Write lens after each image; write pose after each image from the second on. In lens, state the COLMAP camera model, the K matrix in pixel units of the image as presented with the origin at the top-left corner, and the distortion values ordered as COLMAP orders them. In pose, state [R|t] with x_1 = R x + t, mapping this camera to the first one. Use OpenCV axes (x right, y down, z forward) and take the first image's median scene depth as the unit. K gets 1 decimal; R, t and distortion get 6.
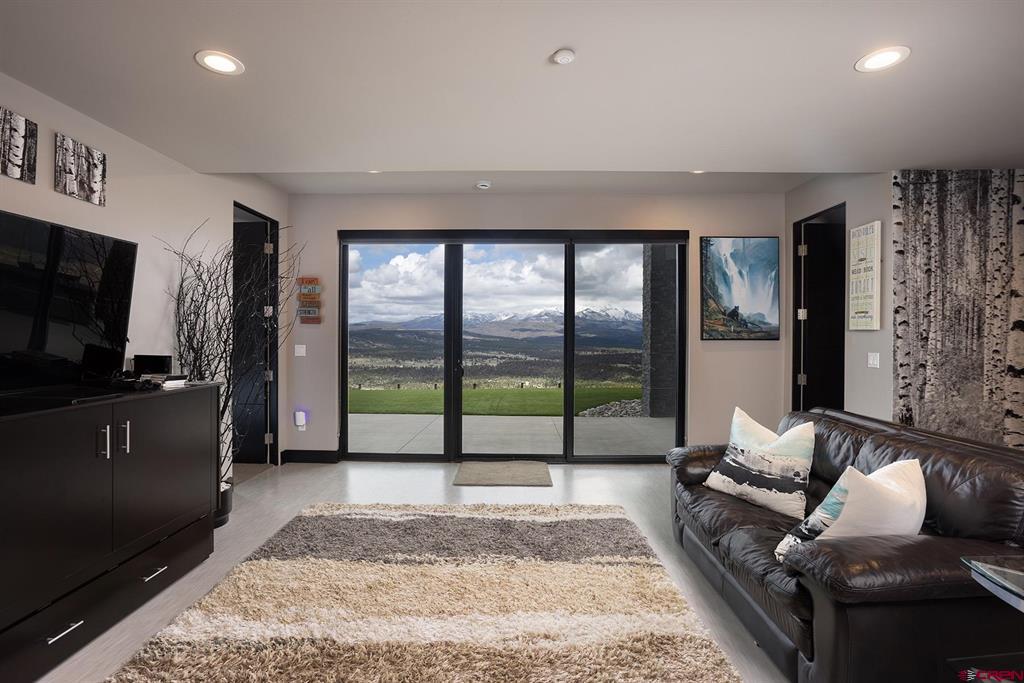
lens RADIAL K [[498.8, 0, 509.9], [0, 498.8, 338.9], [0, 0, 1]] dist [-0.056555, 0.030778]
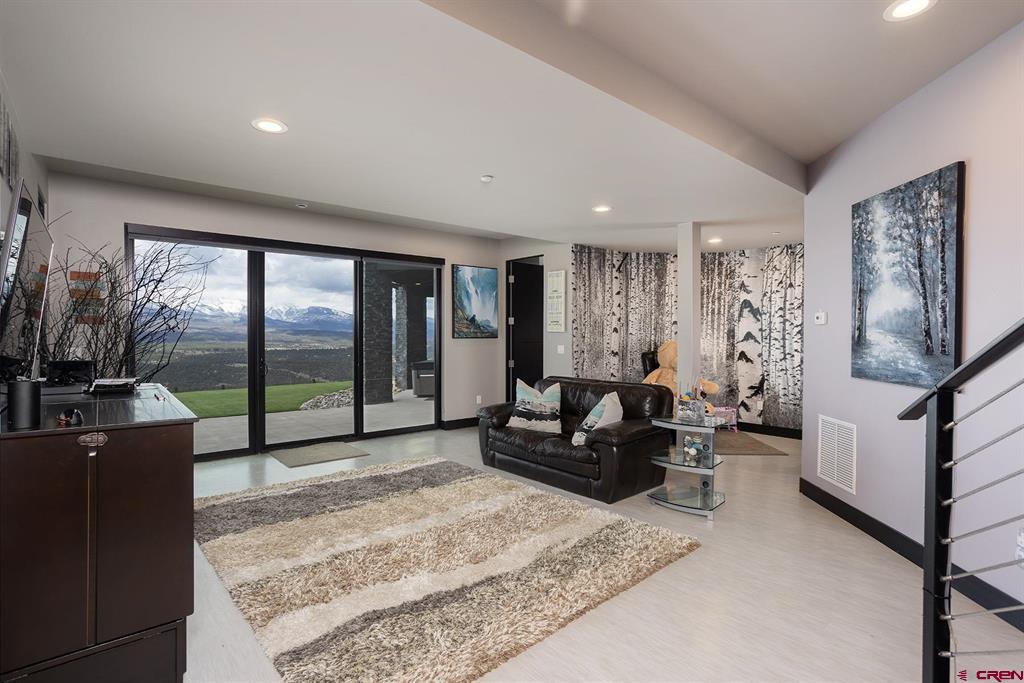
lens RADIAL K [[498.8, 0, 509.9], [0, 498.8, 338.9], [0, 0, 1]] dist [-0.056555, 0.030778]
pose [[0.752606, -0.010097, 0.658394, -0.431033], [0.004869, 0.999940, 0.009769, -0.009417], [-0.658453, -0.004147, 0.752610, -0.168787]]
